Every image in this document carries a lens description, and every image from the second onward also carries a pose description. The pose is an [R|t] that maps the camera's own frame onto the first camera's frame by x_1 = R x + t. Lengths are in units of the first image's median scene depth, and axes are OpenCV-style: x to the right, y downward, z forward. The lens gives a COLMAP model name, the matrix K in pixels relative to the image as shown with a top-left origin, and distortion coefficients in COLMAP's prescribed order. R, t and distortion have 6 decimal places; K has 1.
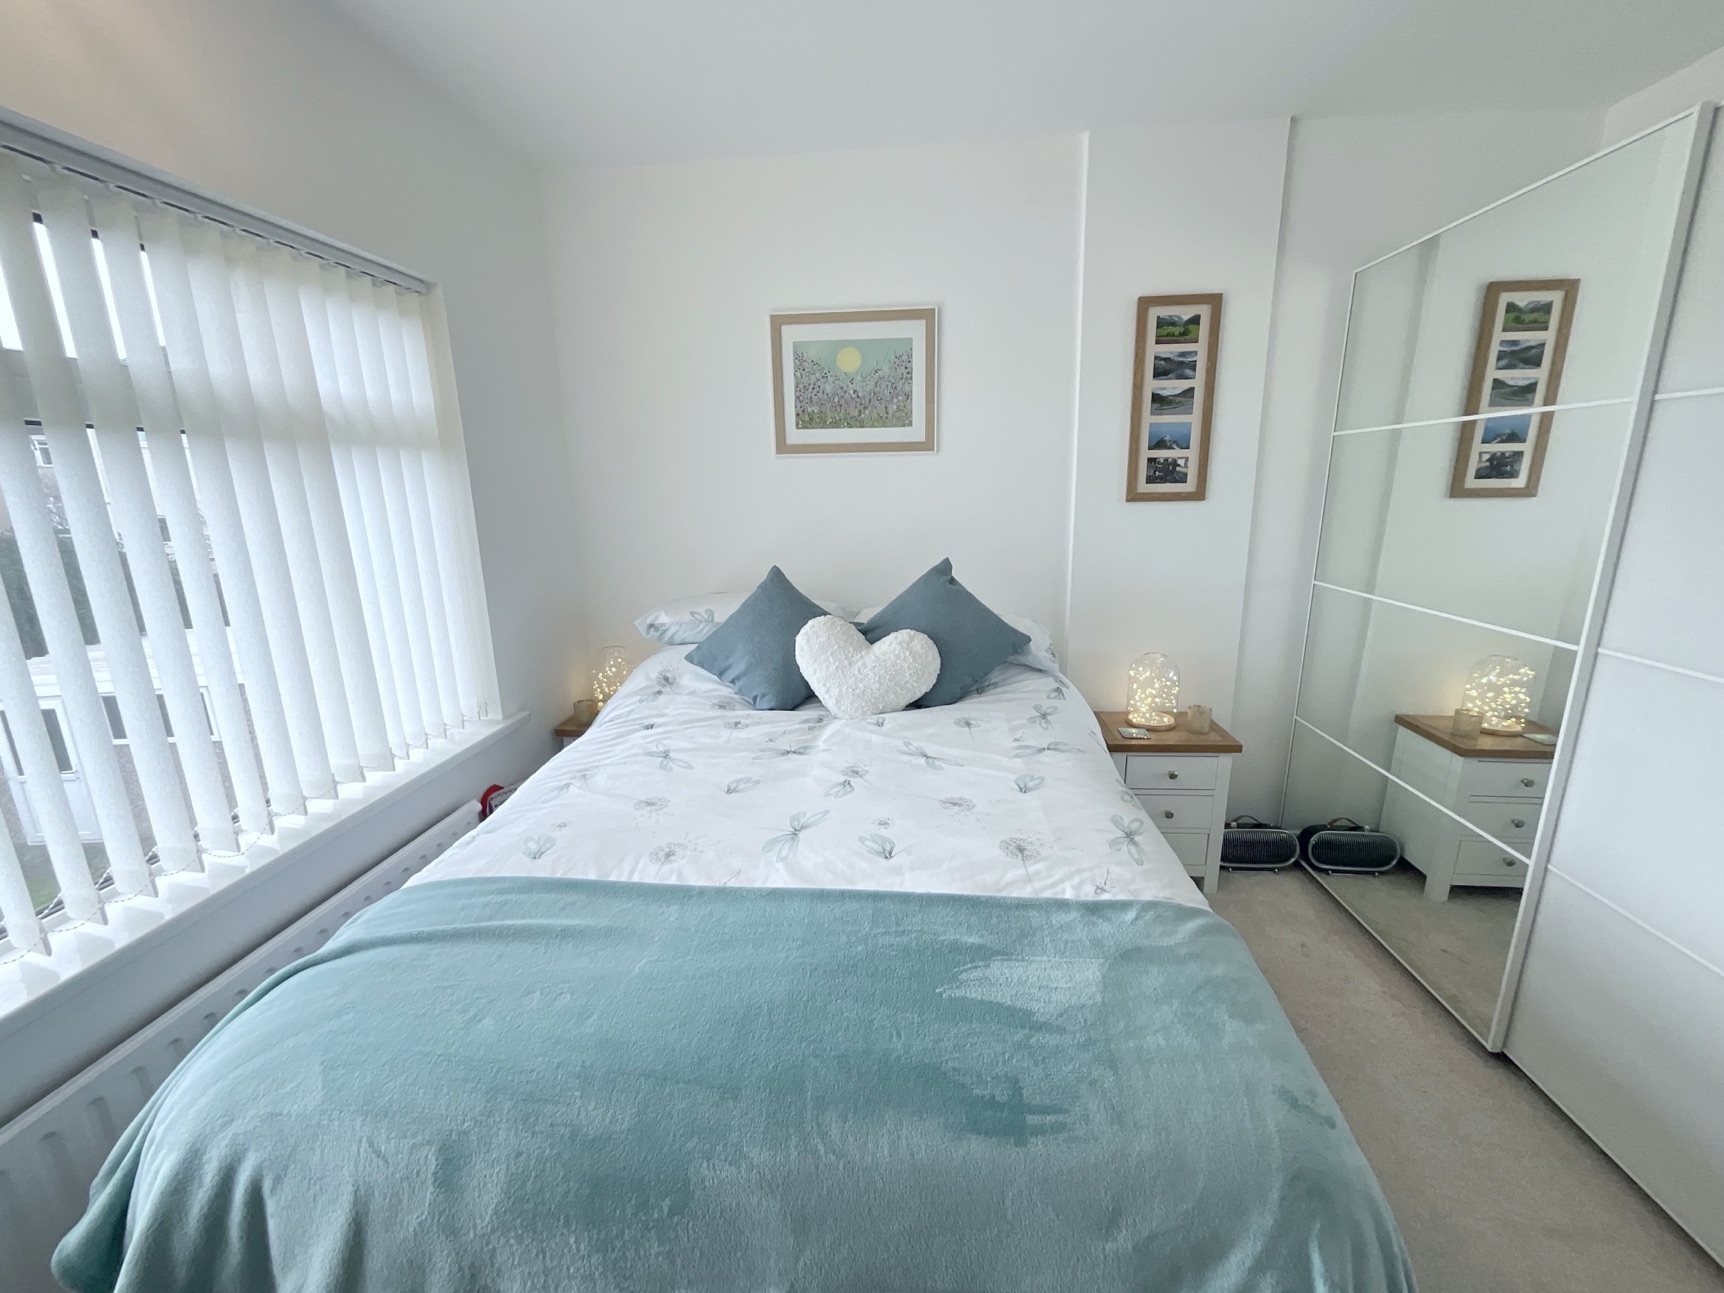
lens RADIAL K [[699.6, 0, 861.0], [0, 699.6, 643.3], [0, 0, 1]] dist [-0.002281, 0.000836]
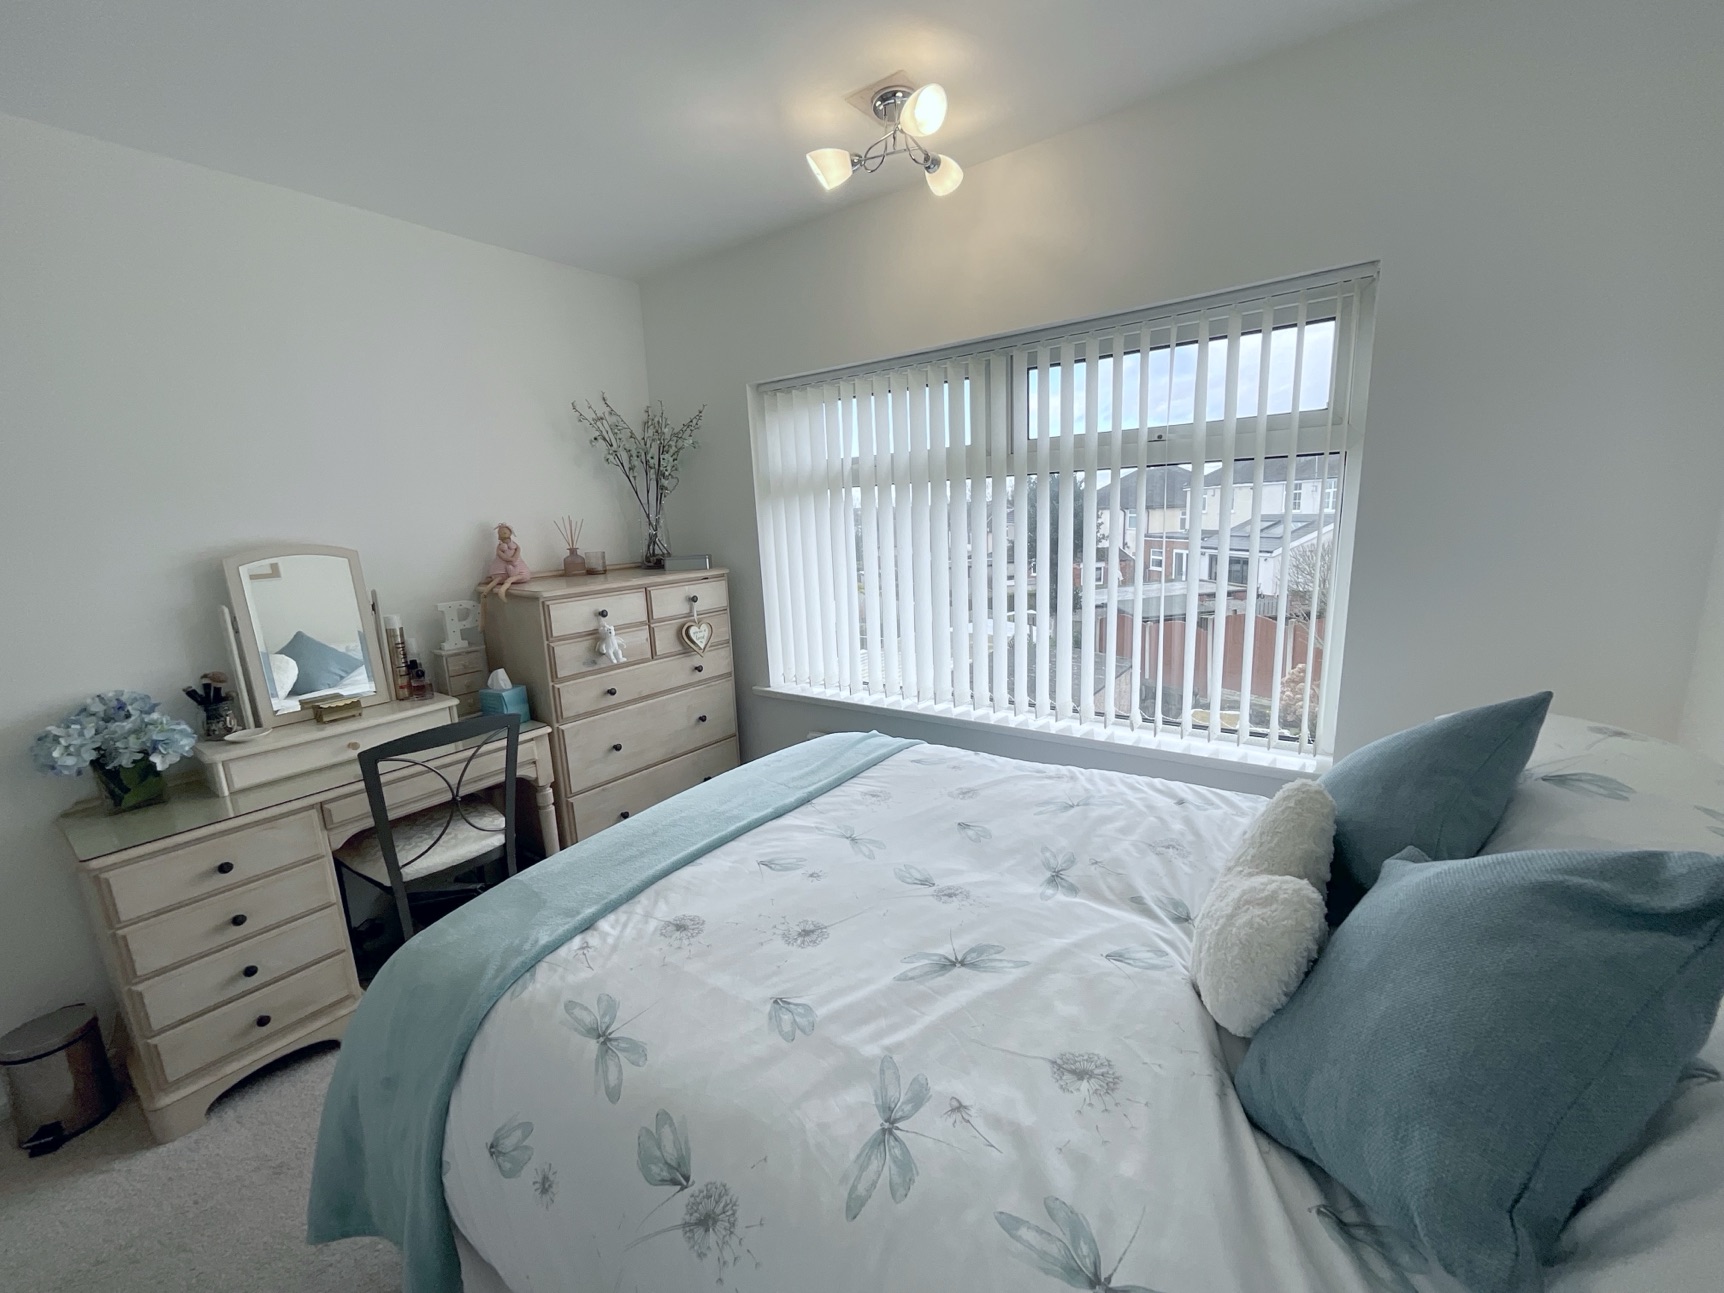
lens RADIAL K [[699.6, 0, 859.3], [0, 699.6, 649.3], [0, 0, 1]] dist [-0.002281, 0.000836]
pose [[-0.508220, 0.208315, -0.835654, 0.445362], [-0.140061, 0.937396, 0.318859, -0.213534], [0.849762, 0.279093, -0.447227, 0.830461]]
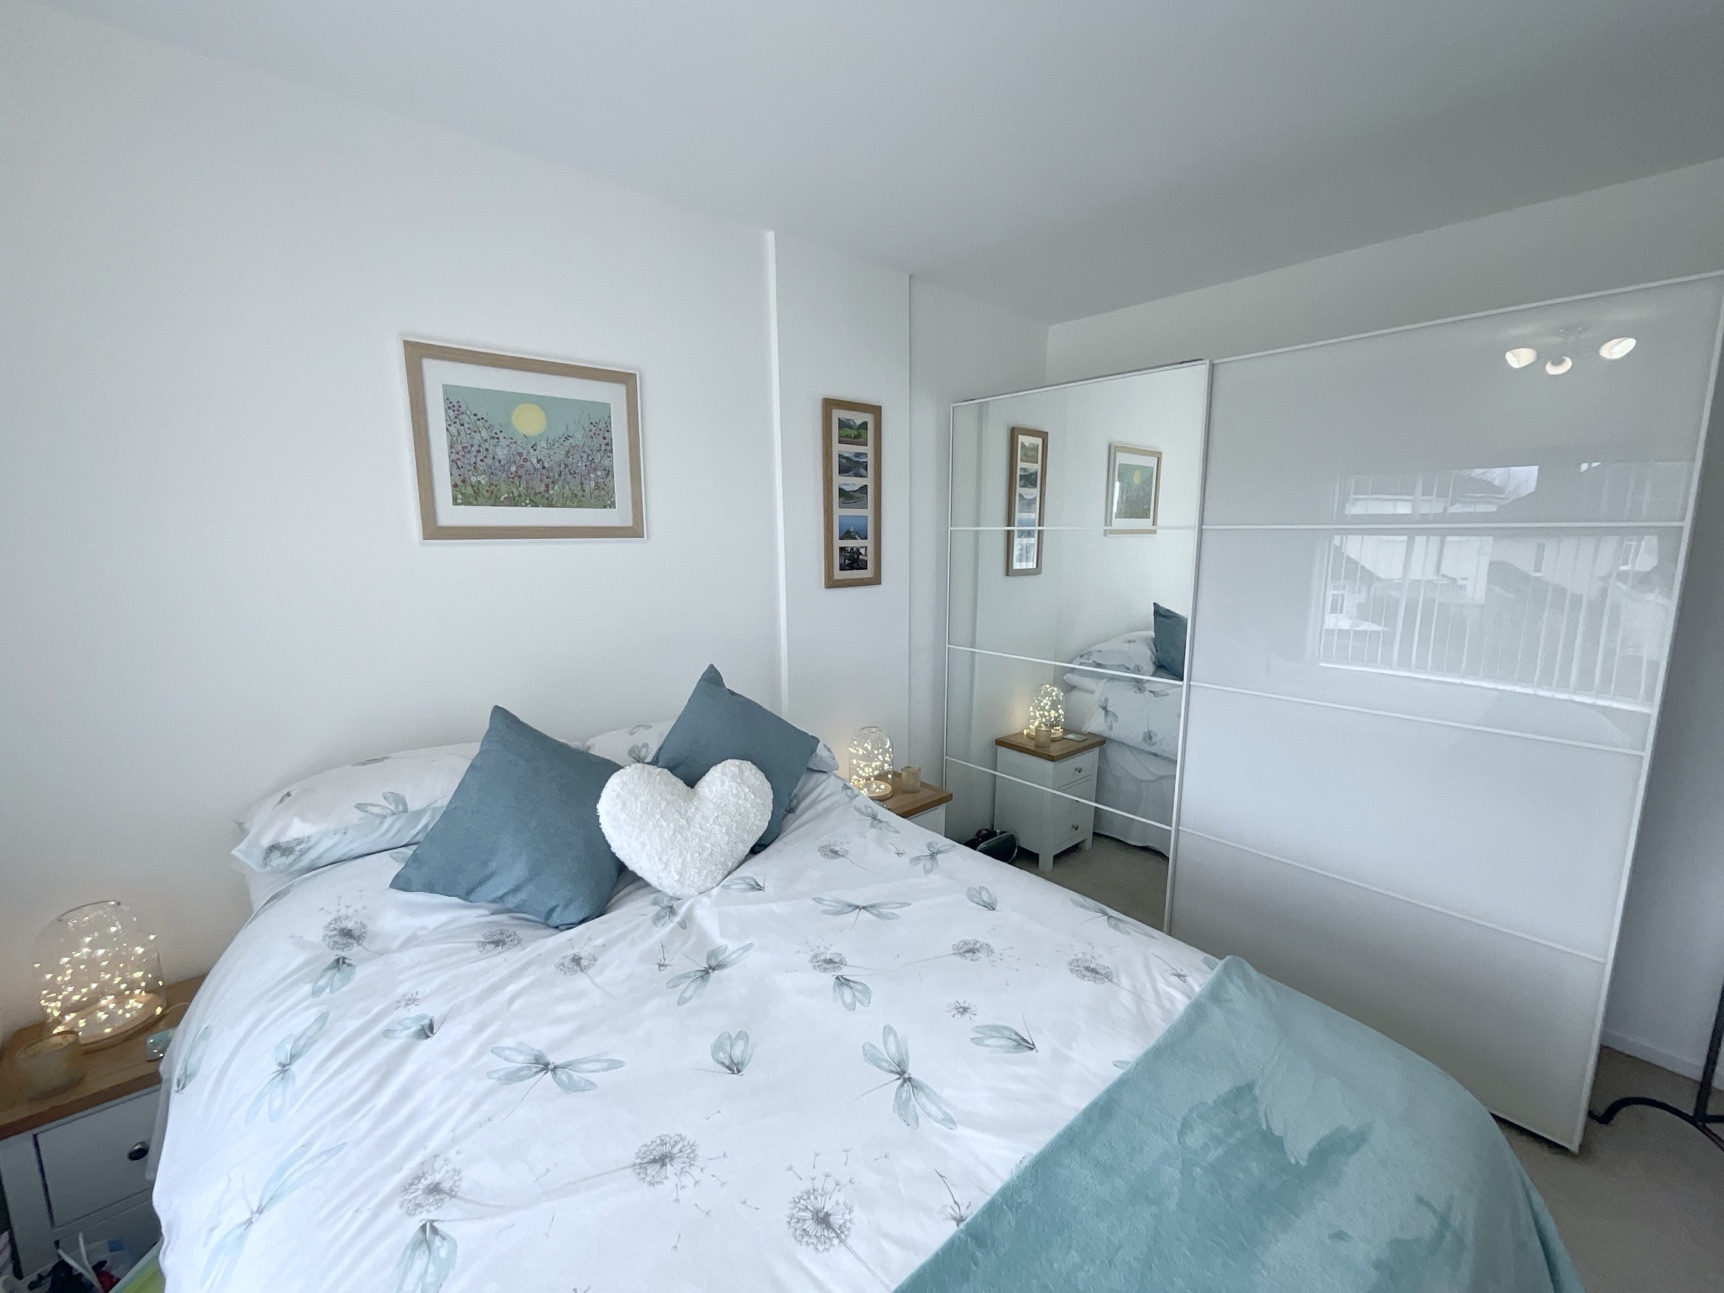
lens RADIAL K [[699.6, 0, 859.4], [0, 699.6, 645.8], [0, 0, 1]] dist [-0.002281, 0.000836]
pose [[0.696078, -0.102193, 0.710656, -0.358132], [0.153096, 0.988180, -0.007854, -0.110301], [-0.701454, 0.114266, 0.703495, 0.264134]]
